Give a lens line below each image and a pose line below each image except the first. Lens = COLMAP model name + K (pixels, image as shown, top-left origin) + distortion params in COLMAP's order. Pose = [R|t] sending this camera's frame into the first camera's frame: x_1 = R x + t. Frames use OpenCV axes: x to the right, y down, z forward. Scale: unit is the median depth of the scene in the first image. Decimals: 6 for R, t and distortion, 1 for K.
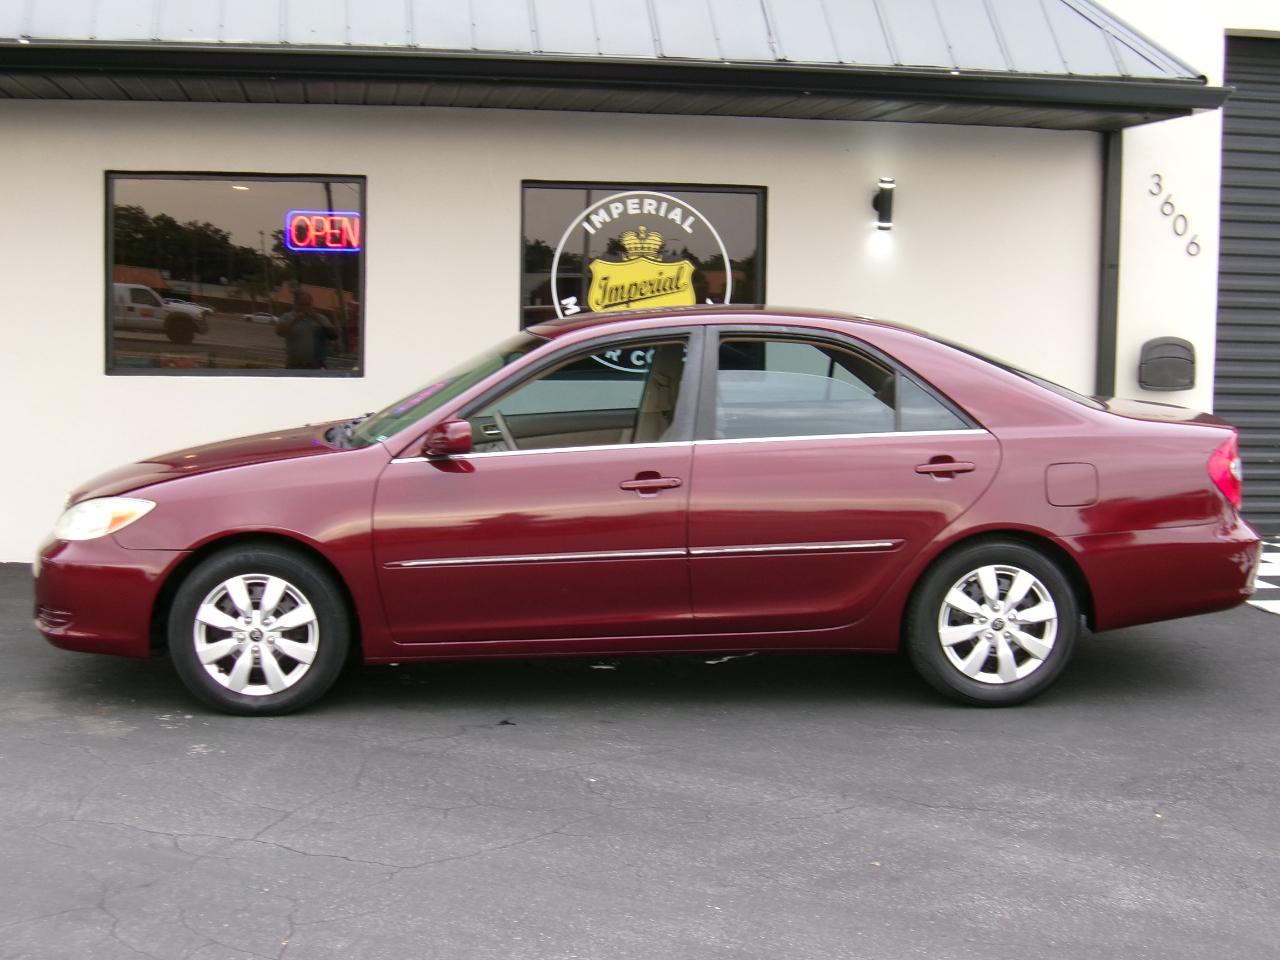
lens RADIAL K [[1969.3, 0, 638.9], [0, 1969.3, 490.3], [0, 0, 1]] dist [-0.108396, 0.000000]
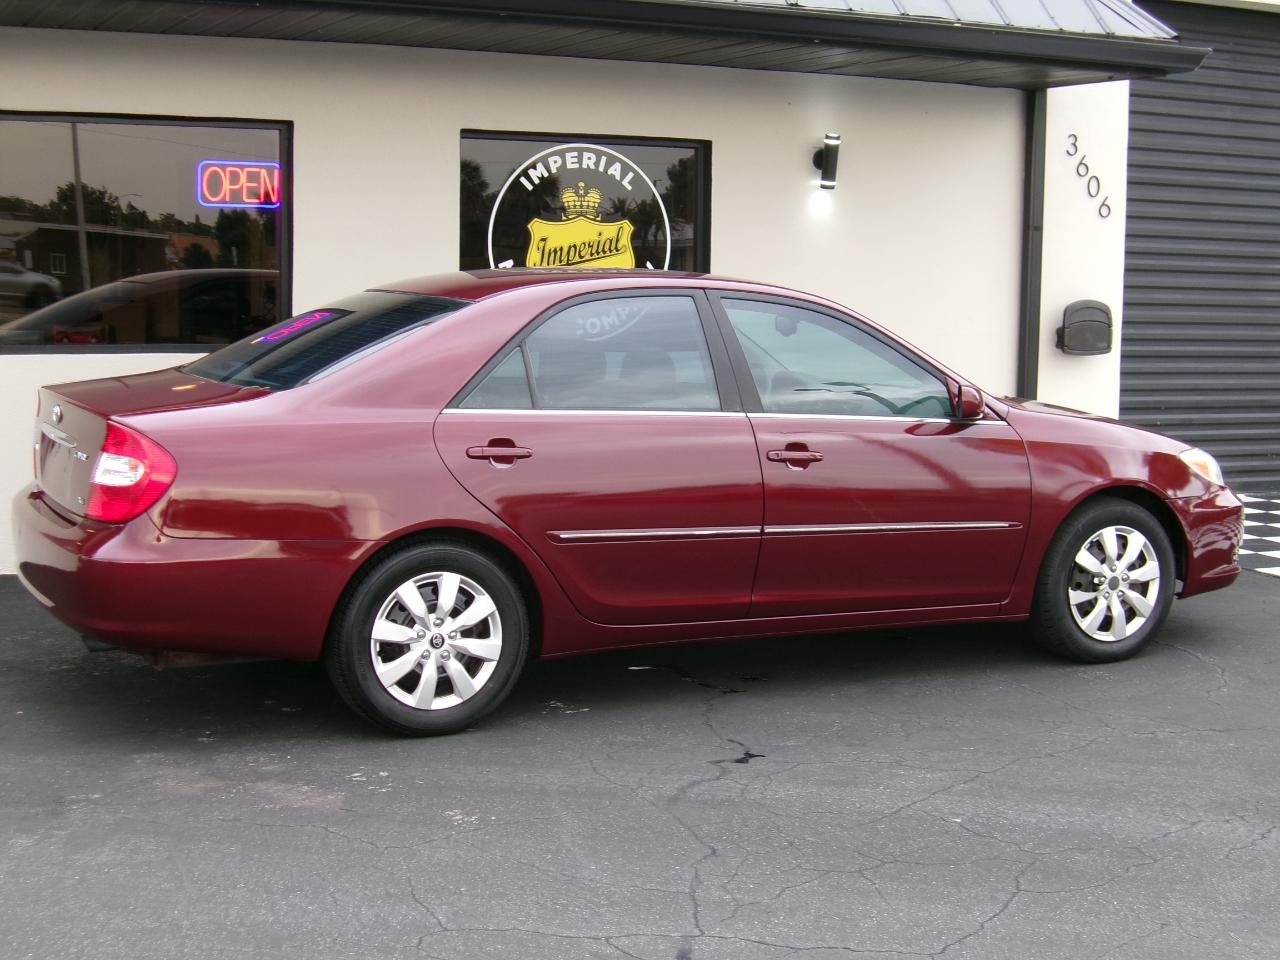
lens RADIAL K [[1969.3, 0, 636.5], [0, 1969.3, 492.3], [0, 0, 1]] dist [-0.108396, 0.000000]
pose [[0.963235, -0.030542, 0.266917, -0.256780], [0.023948, 0.999323, 0.027924, -0.017716], [-0.267589, -0.020505, 0.963315, 0.129579]]
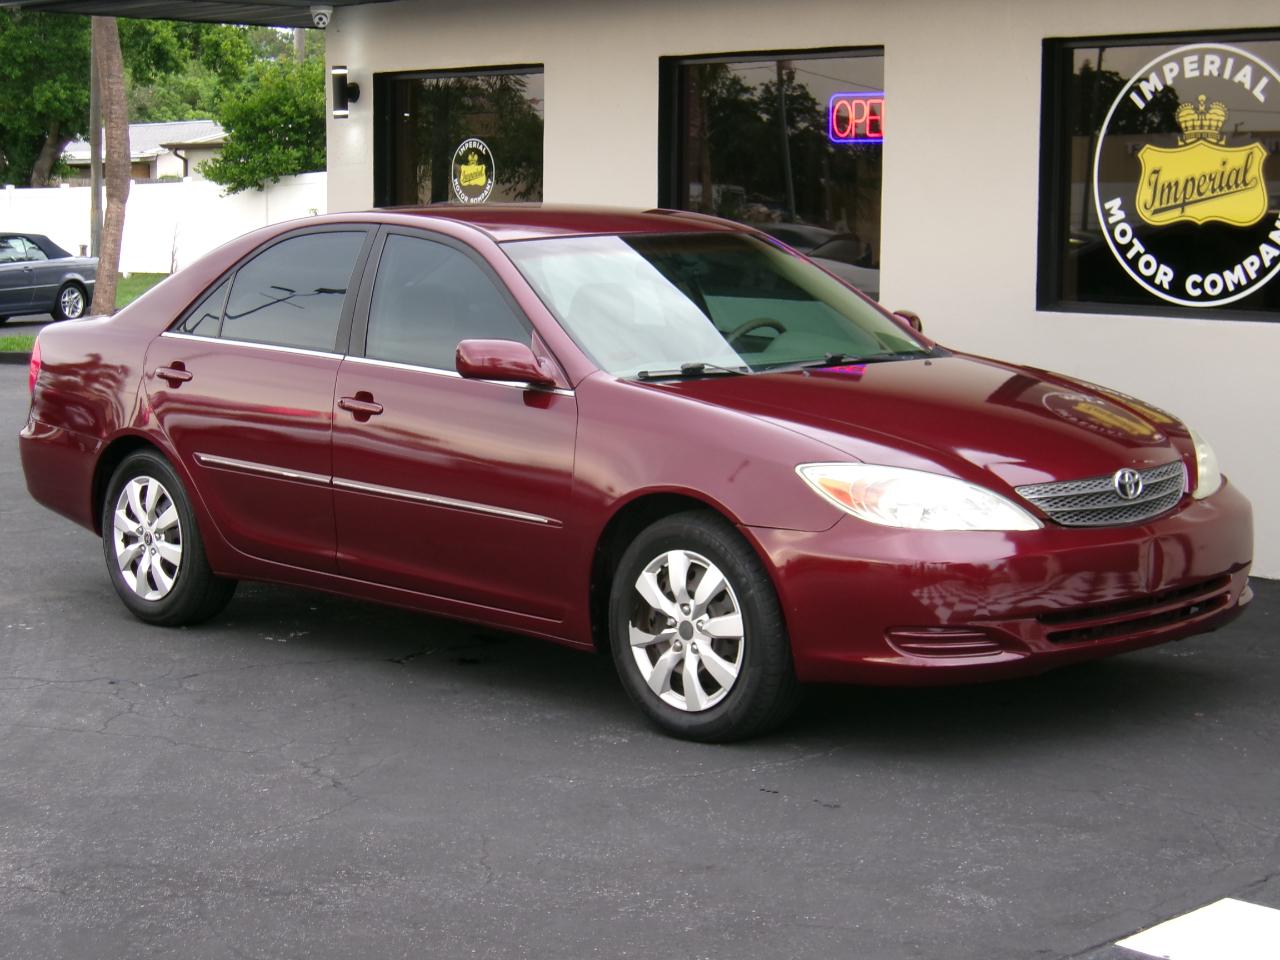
lens RADIAL K [[2445.7, 0, 634.0], [0, 2445.7, 489.3], [0, 0, 1]] dist [-0.100631, 0.000000]
pose [[0.551764, 0.087664, -0.829380, 0.707107], [-0.074585, 0.995662, 0.055621, -0.033623], [0.830659, 0.031170, 0.555909, 0.424205]]
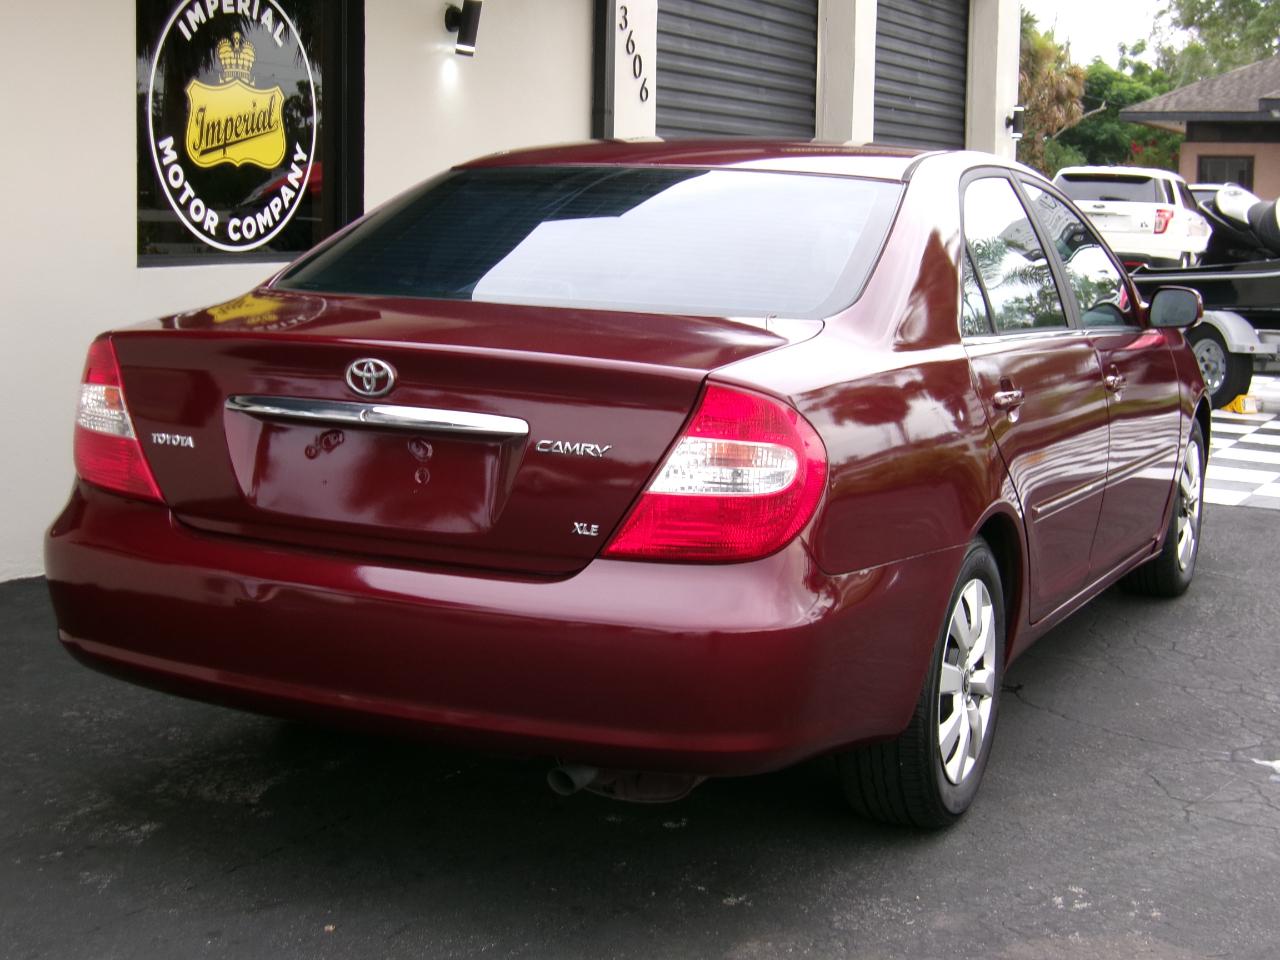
lens RADIAL K [[1969.3, 0, 651.1], [0, 1969.3, 482.3], [0, 0, 1]] dist [-0.108396, 0.000000]
pose [[0.580986, -0.119202, 0.805138, -0.543366], [0.065036, 0.992853, 0.100064, -0.045811], [-0.811311, -0.005773, 0.584586, 0.576423]]
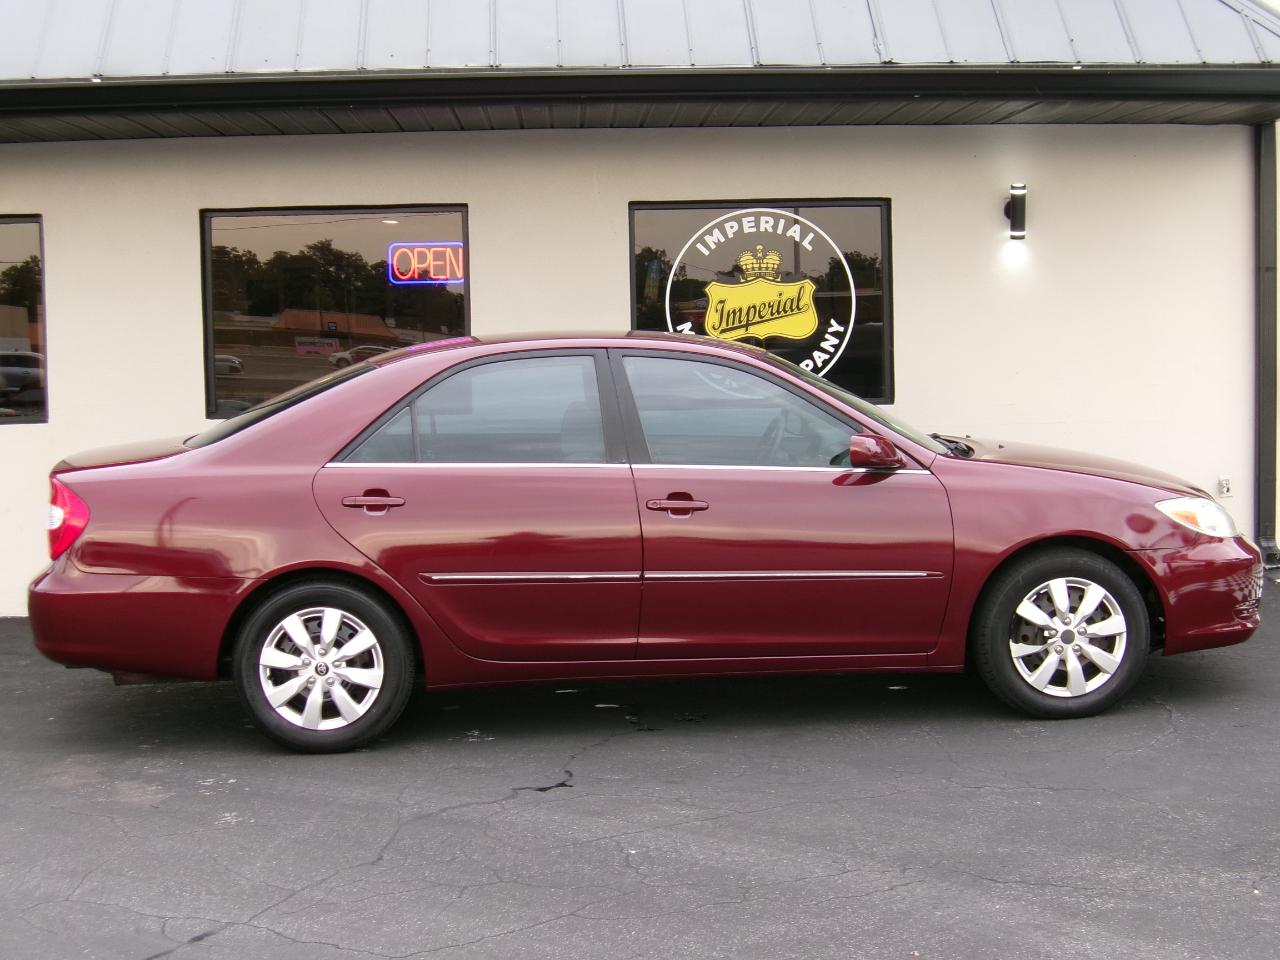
lens RADIAL K [[1969.3, 0, 639.3], [0, 1969.3, 490.7], [0, 0, 1]] dist [-0.108396, 0.000000]
pose [[0.993040, -0.026053, -0.114864, 0.058215], [0.024742, 0.999612, -0.012825, -0.005788], [0.115153, 0.009893, 0.993298, 0.059417]]
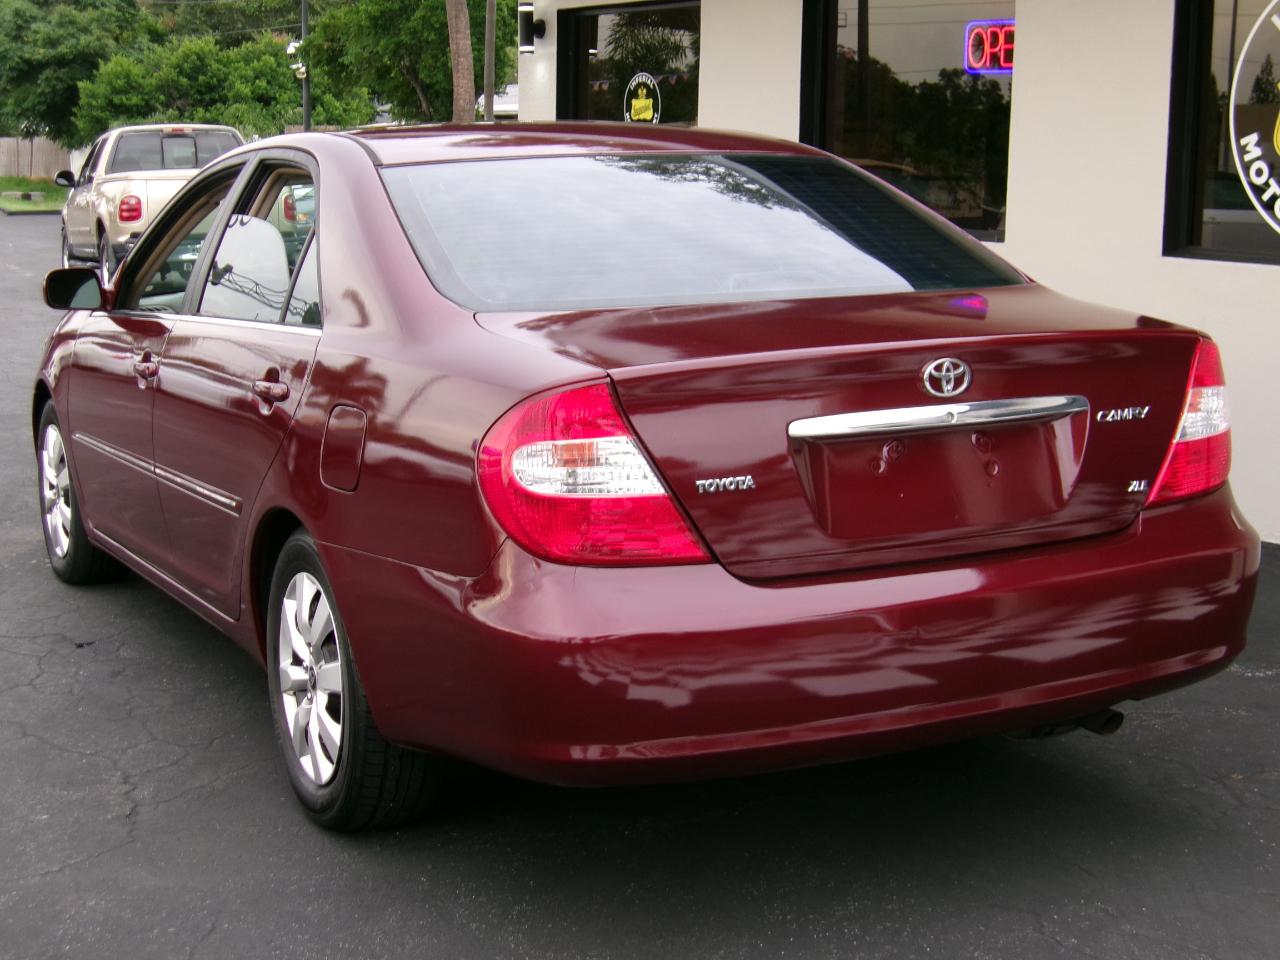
lens RADIAL K [[1969.3, 0, 651.1], [0, 1969.3, 480.8], [0, 0, 1]] dist [-0.108396, 0.000000]
pose [[0.403469, 0.146229, -0.903233, 0.553345], [-0.094552, 0.988526, 0.117801, -0.048559], [0.910095, 0.037874, 0.412665, 0.649900]]
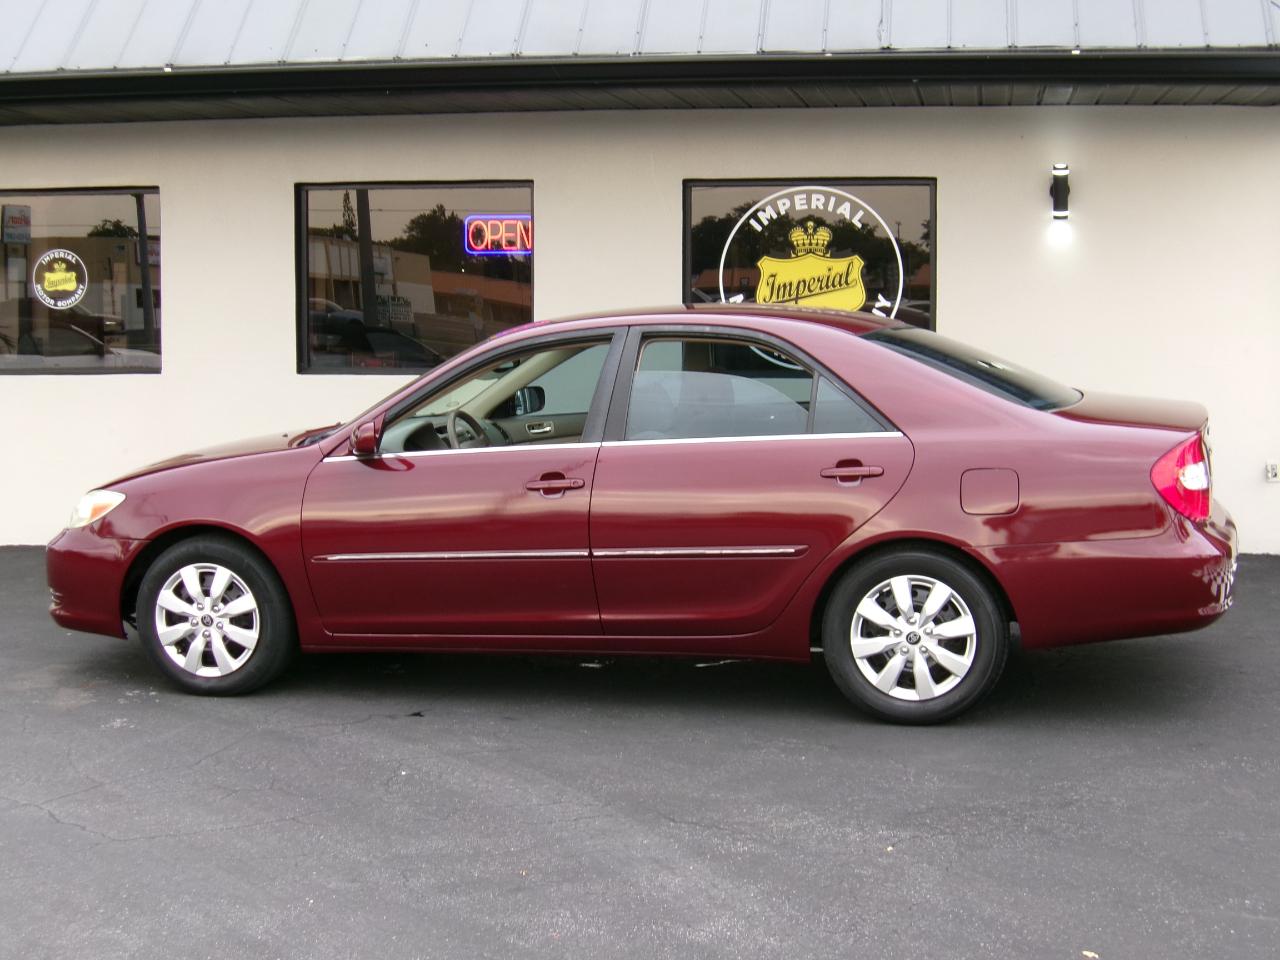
lens RADIAL K [[1969.3, 0, 643.0], [0, 1969.3, 487.6], [0, 0, 1]] dist [-0.108396, 0.000000]
pose [[0.948447, 0.014534, -0.316603, 0.274092], [-0.013533, 0.999894, 0.005360, -0.005836], [0.316647, -0.000799, 0.948543, 0.043815]]
